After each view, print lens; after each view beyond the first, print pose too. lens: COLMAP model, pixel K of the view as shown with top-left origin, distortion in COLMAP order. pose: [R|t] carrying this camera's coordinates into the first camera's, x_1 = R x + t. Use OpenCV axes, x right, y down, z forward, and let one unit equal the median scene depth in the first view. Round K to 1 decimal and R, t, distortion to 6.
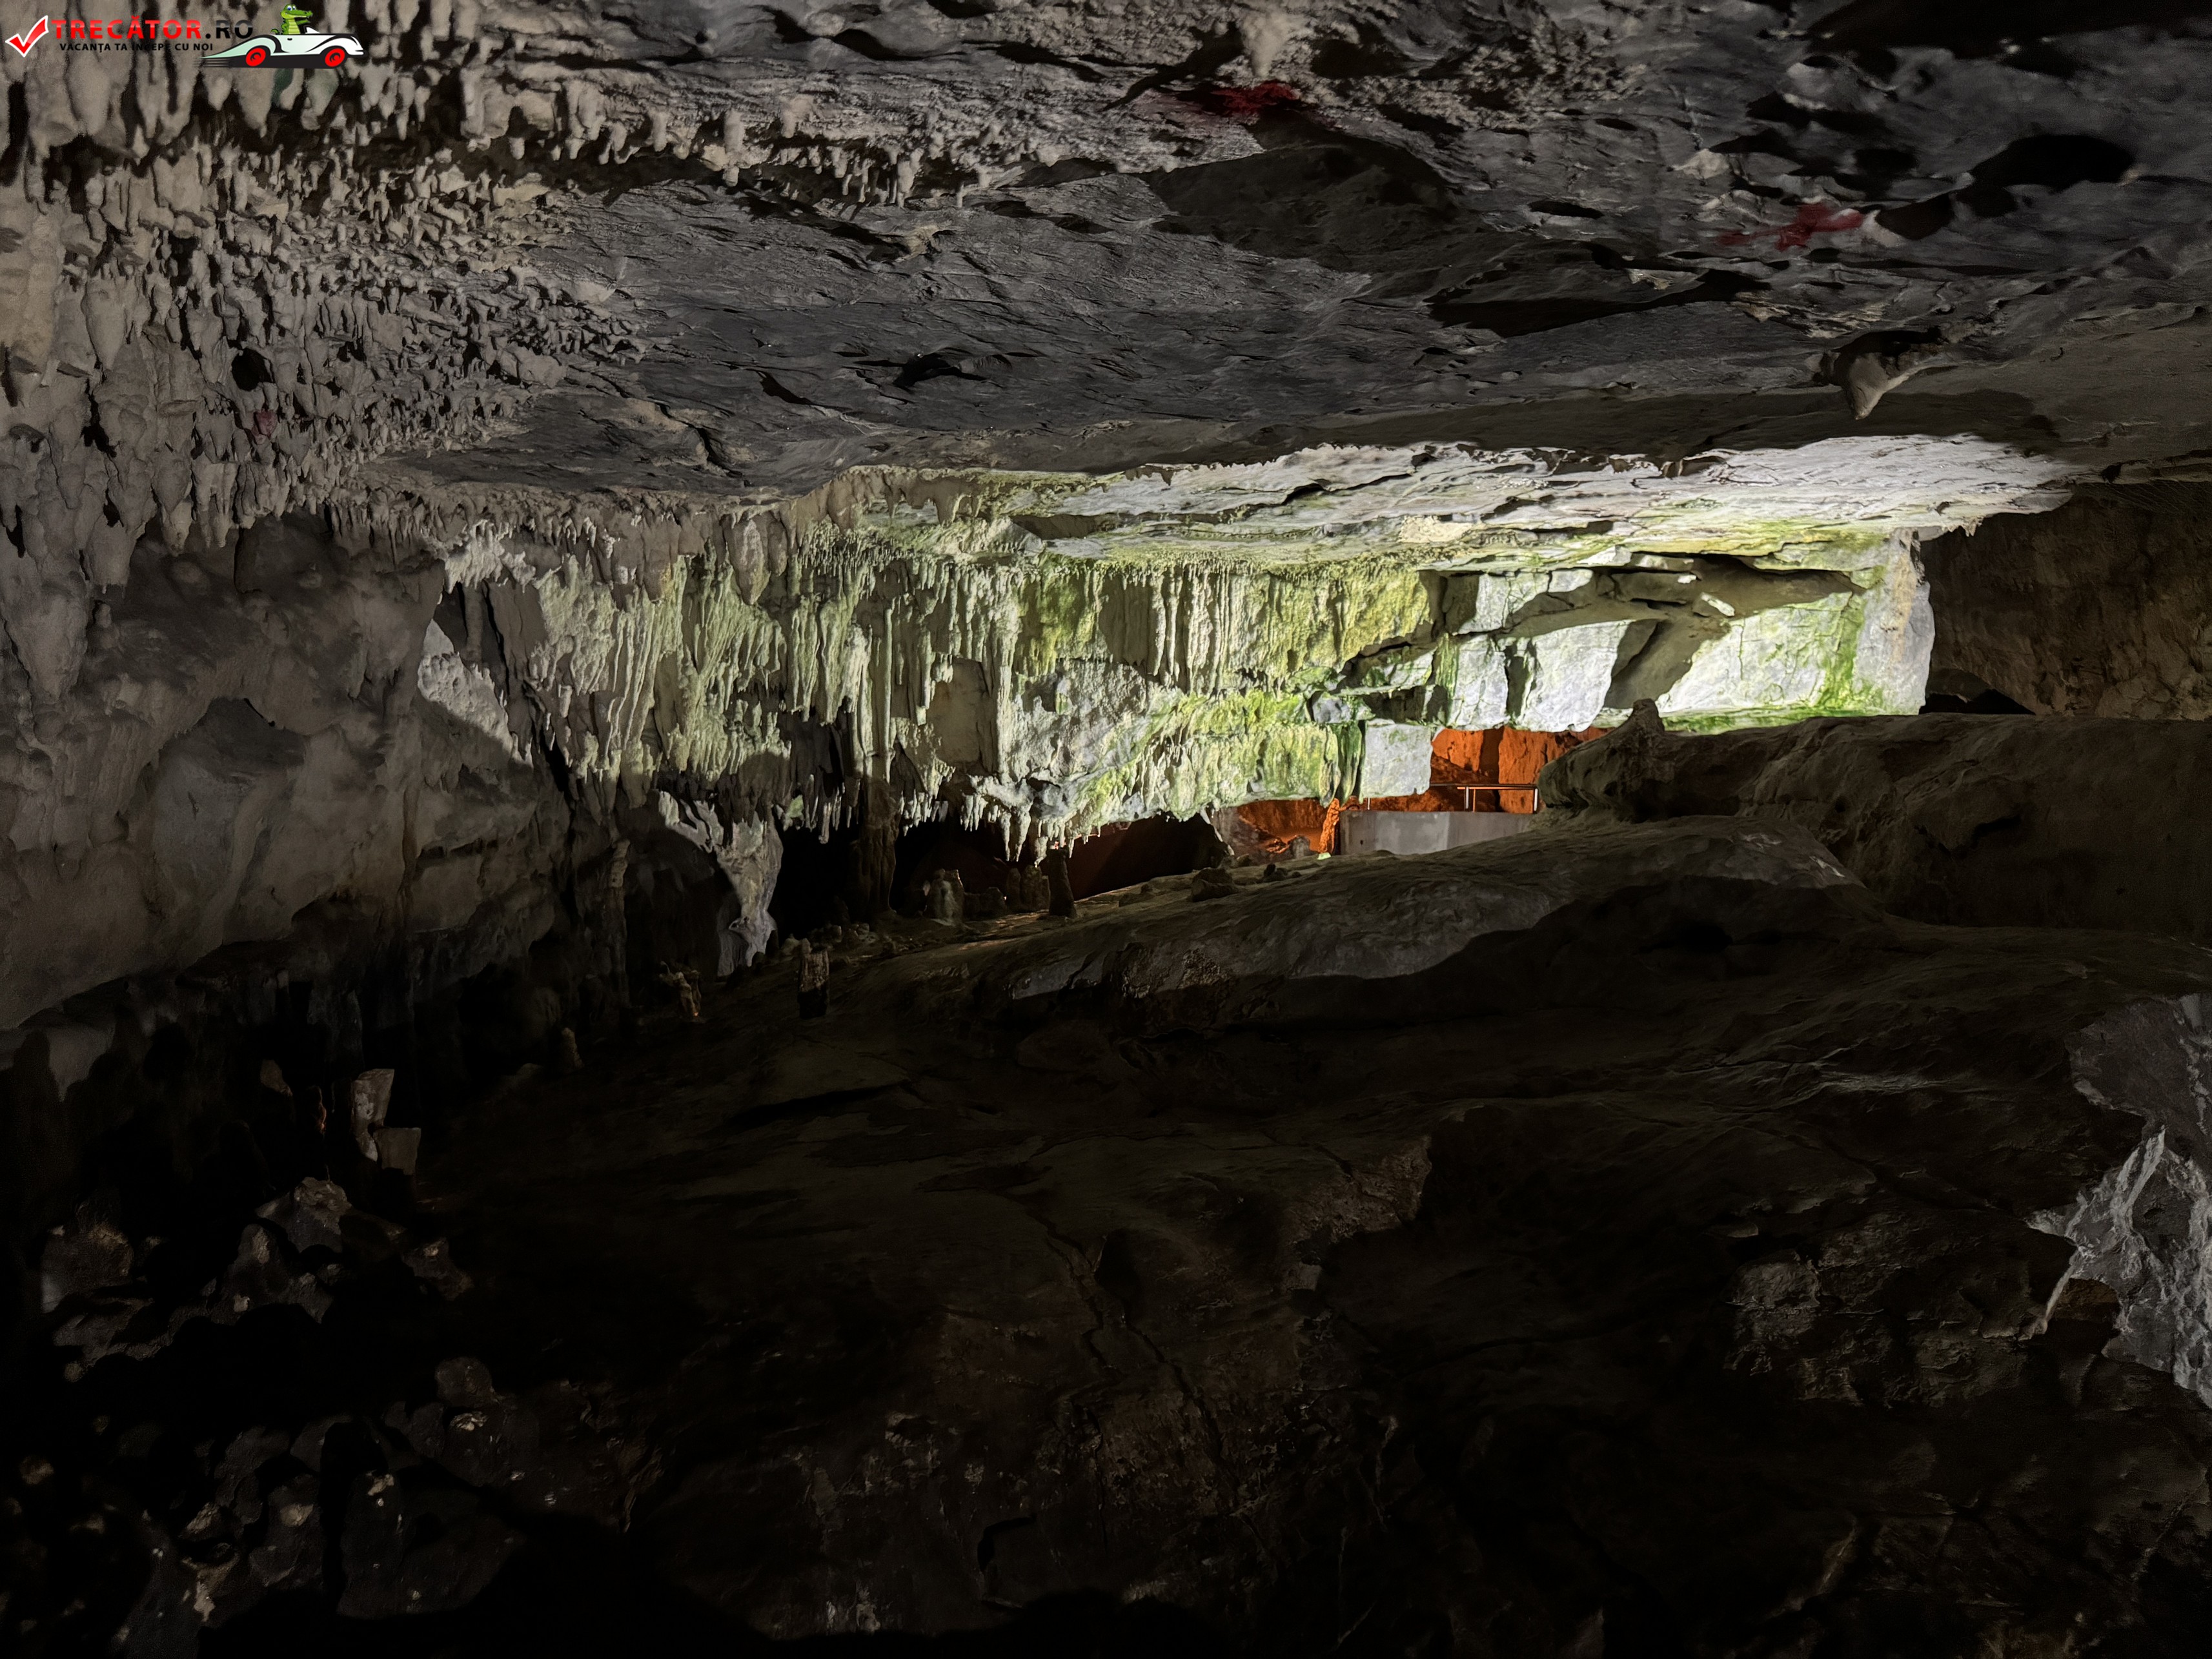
lens RADIAL K [[1558.7, 0, 1095.1], [0, 1558.7, 834.4], [0, 0, 1]] dist [0.157851, -0.380118]
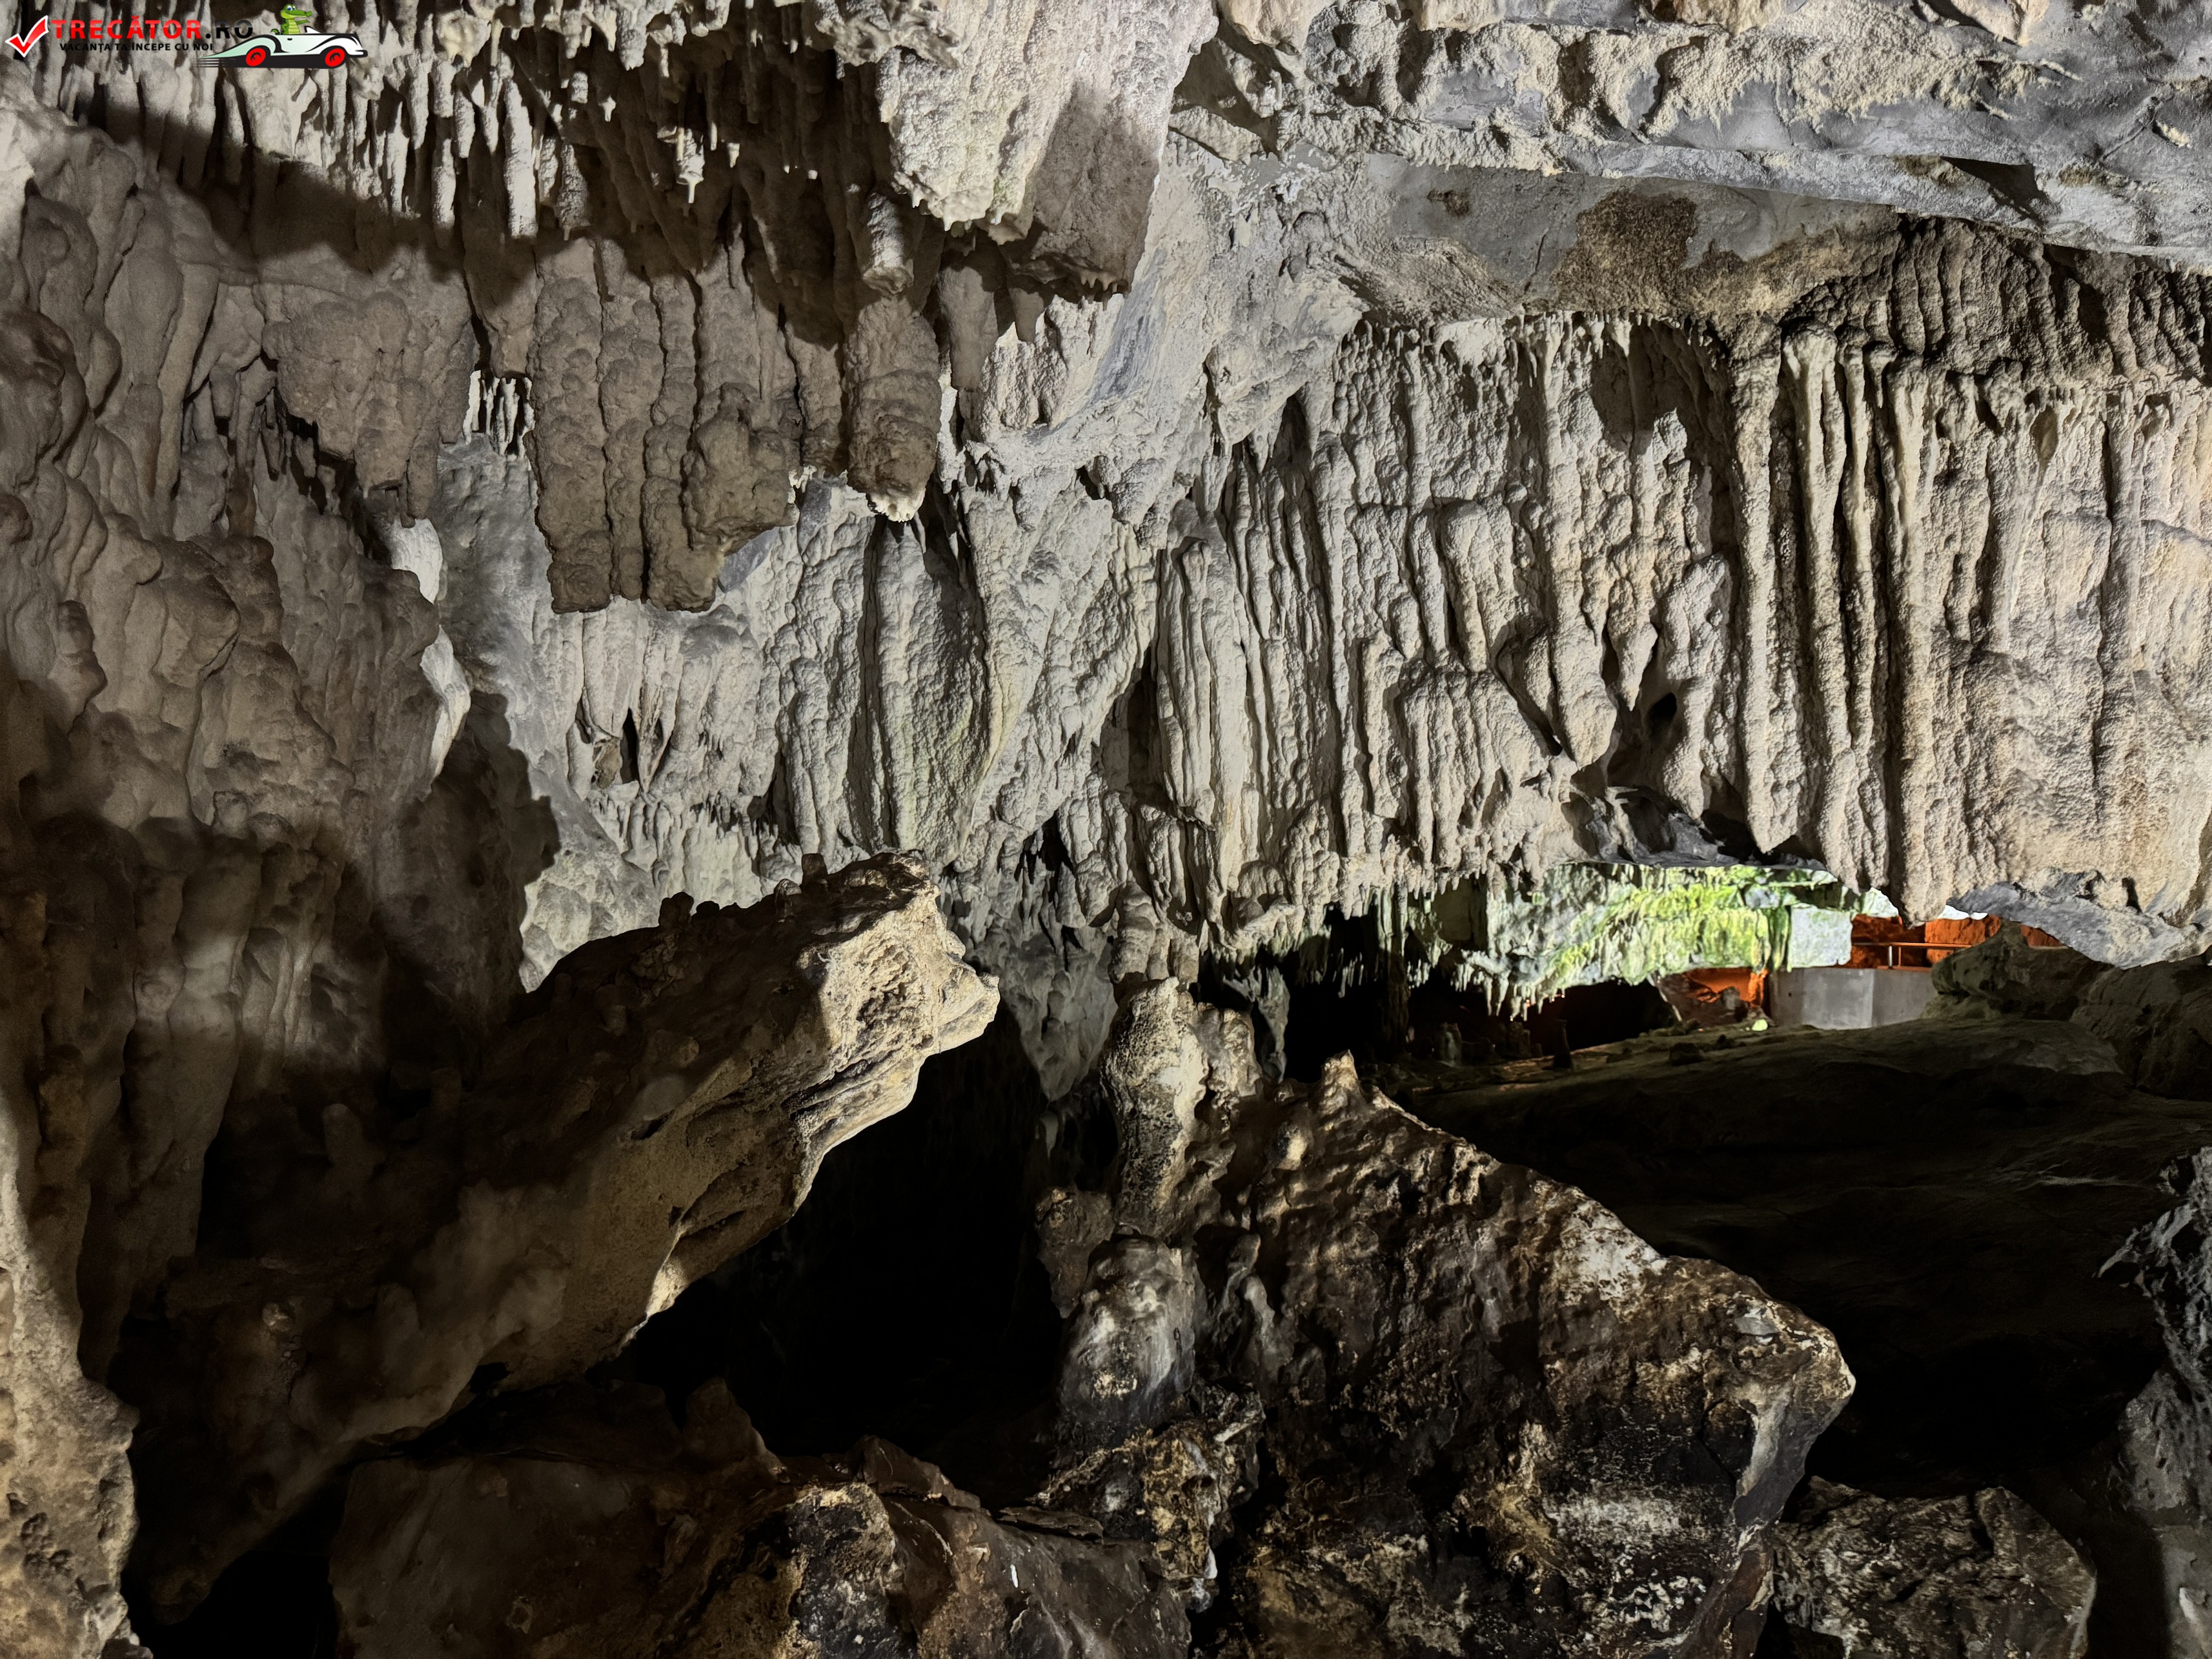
lens RADIAL K [[1558.7, 0, 1095.1], [0, 1558.7, 834.4], [0, 0, 1]] dist [0.157851, -0.380118]
pose [[0.970576, -0.008159, -0.240657, -0.065471], [-0.010008, 0.997196, -0.074168, -0.035980], [0.240587, 0.074395, 0.967772, -0.381448]]
